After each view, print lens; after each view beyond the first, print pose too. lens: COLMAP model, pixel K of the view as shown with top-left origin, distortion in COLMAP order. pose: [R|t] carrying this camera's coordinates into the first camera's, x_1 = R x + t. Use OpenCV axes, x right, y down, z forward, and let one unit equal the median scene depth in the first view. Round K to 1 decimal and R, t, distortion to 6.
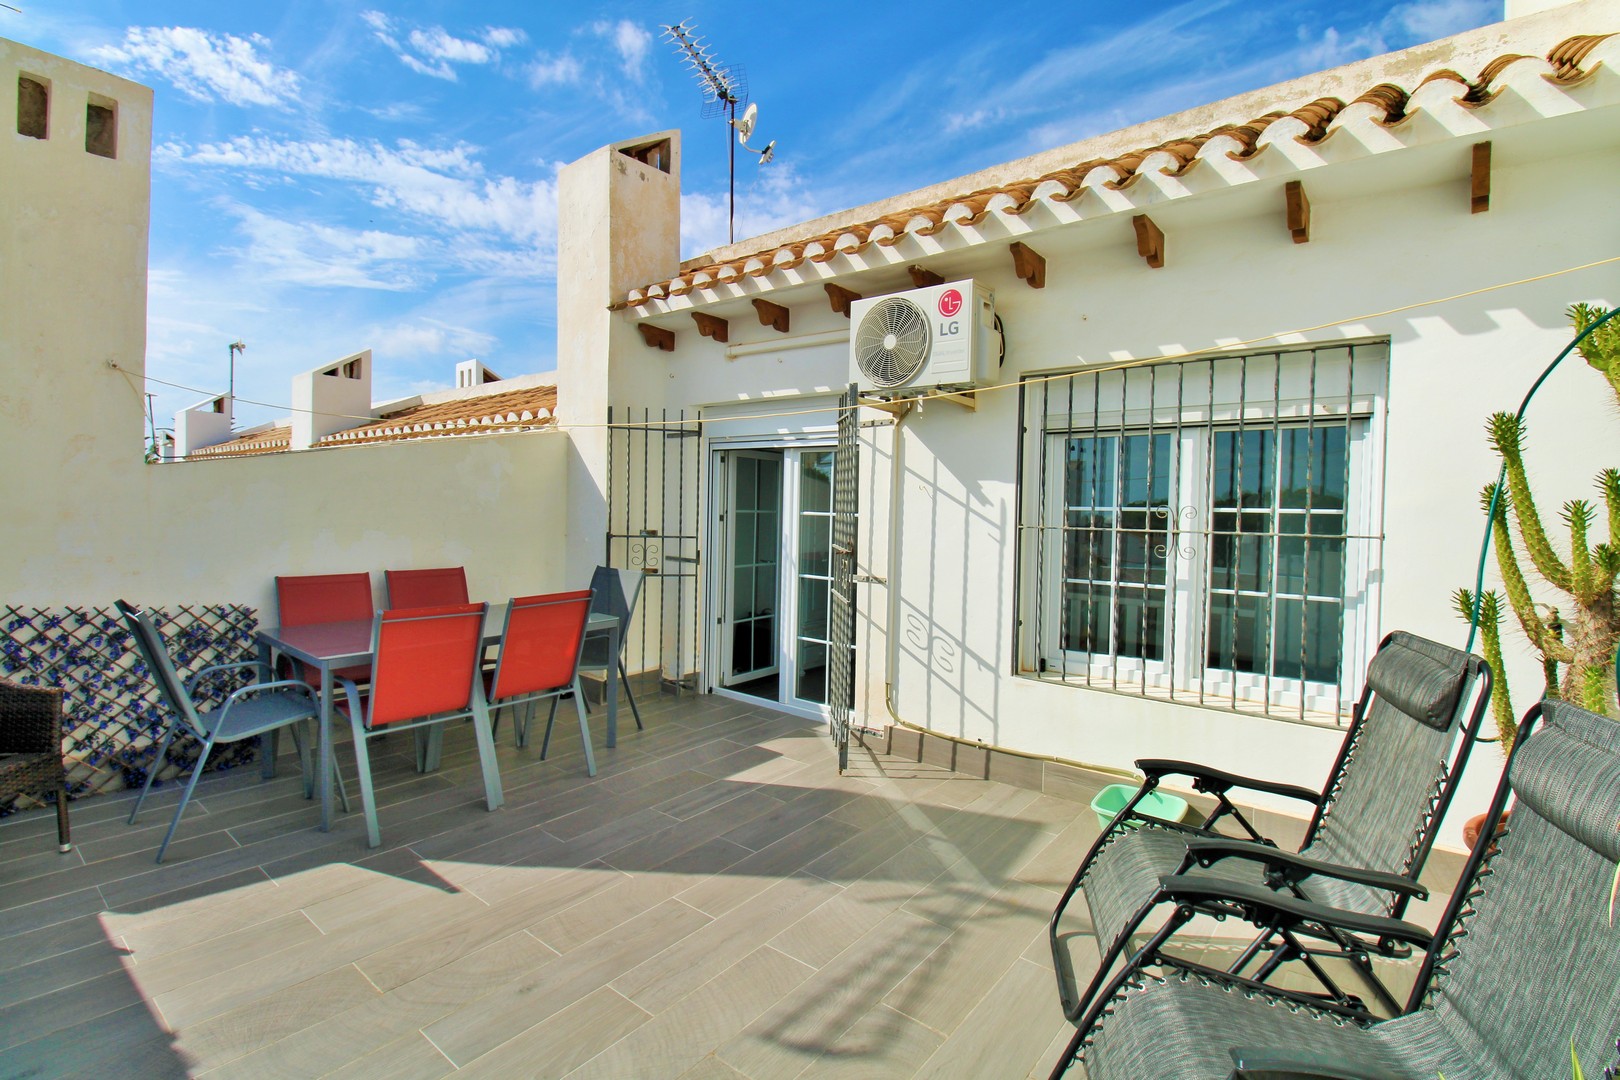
lens RADIAL K [[754.6, 0, 807.7], [0, 754.6, 518.5], [0, 0, 1]] dist [-0.008176, -0.001252]
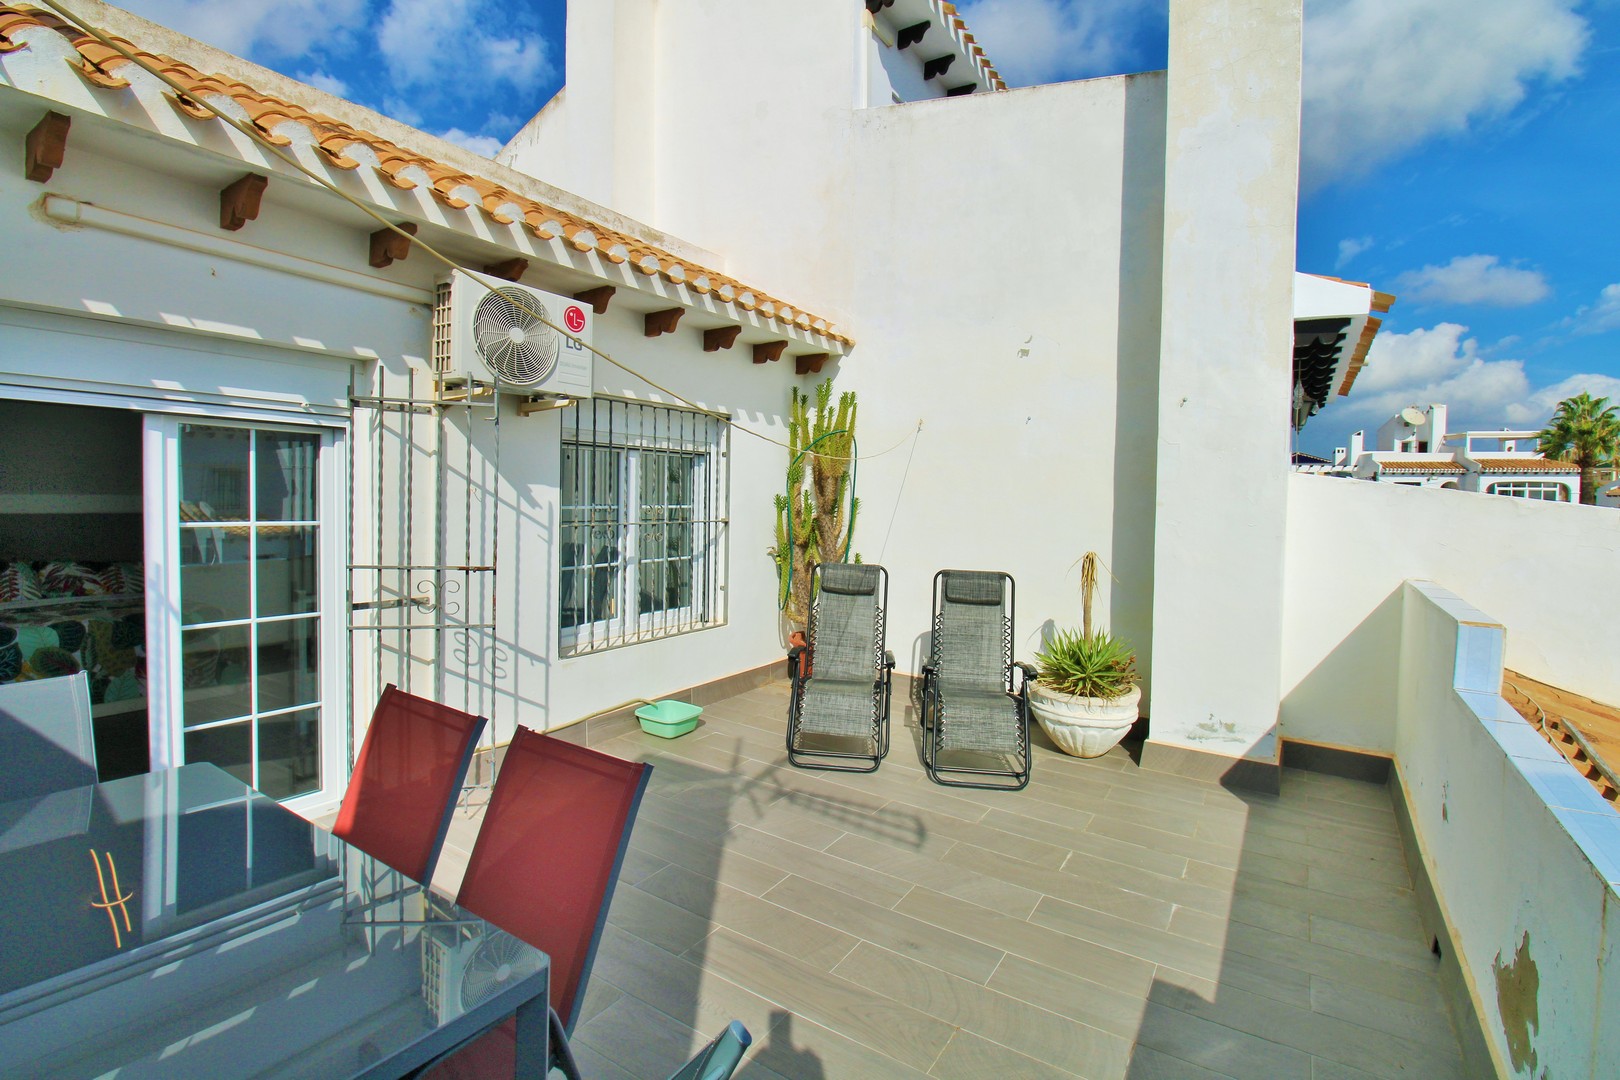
lens RADIAL K [[769.7, 0, 785.7], [0, 769.7, 524.5], [0, 0, 1]] dist [-0.018531, -0.000919]
pose [[-0.090330, -0.045001, 0.994895, -0.959860], [0.007326, 0.998922, 0.045848, -0.045646], [-0.995885, 0.011430, -0.089903, 0.835264]]
